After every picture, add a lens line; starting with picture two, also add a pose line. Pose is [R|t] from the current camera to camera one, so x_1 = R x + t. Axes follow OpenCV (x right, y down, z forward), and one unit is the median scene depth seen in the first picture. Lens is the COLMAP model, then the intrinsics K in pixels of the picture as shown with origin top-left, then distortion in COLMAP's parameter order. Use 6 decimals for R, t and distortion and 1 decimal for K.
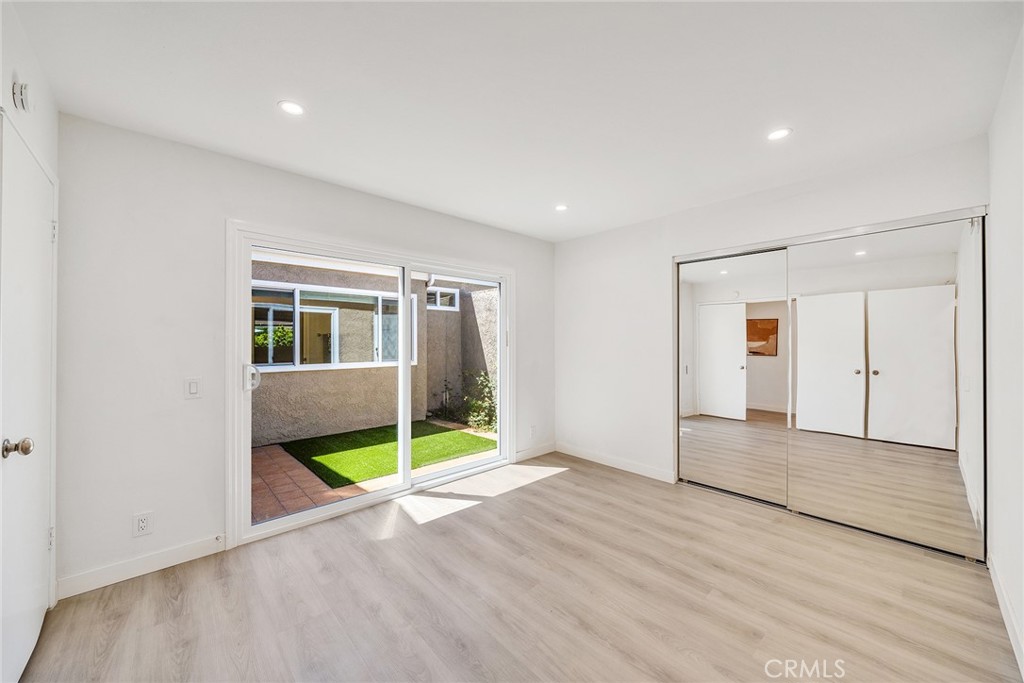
lens RADIAL K [[378.7, 0, 509.5], [0, 378.7, 343.2], [0, 0, 1]] dist [0.001564, 0.000077]
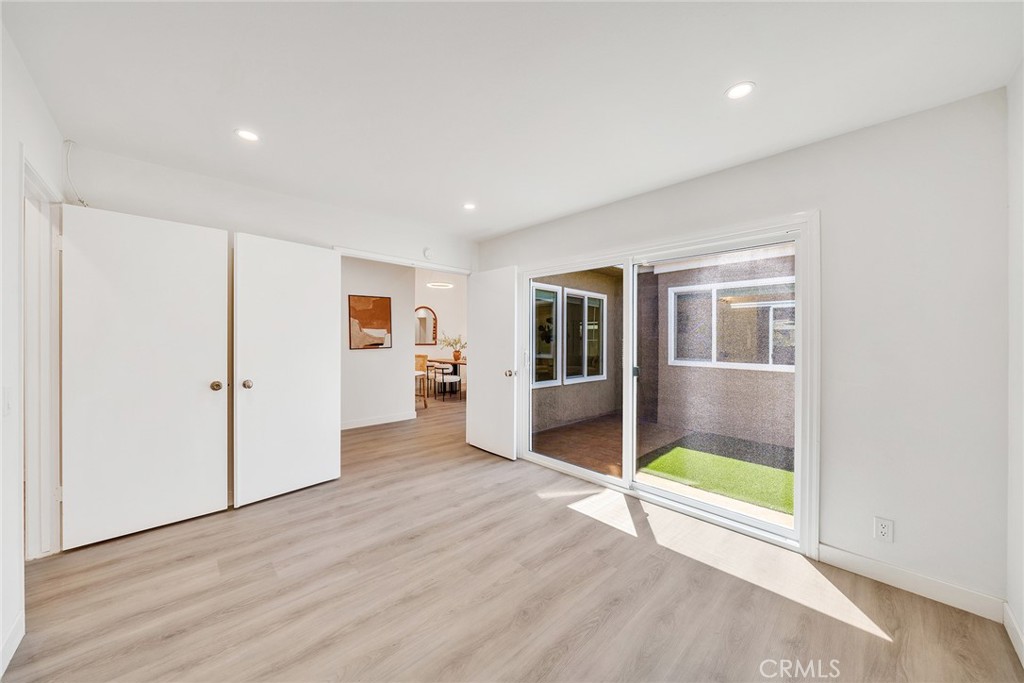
lens RADIAL K [[356.9, 0, 509.7], [0, 356.9, 338.6], [0, 0, 1]] dist [-0.003111, -0.000030]
pose [[0.010914, -0.002054, -0.999938, 0.714418], [-0.008256, 0.999964, -0.002144, 0.000587], [0.999906, 0.008279, 0.010897, 0.745274]]
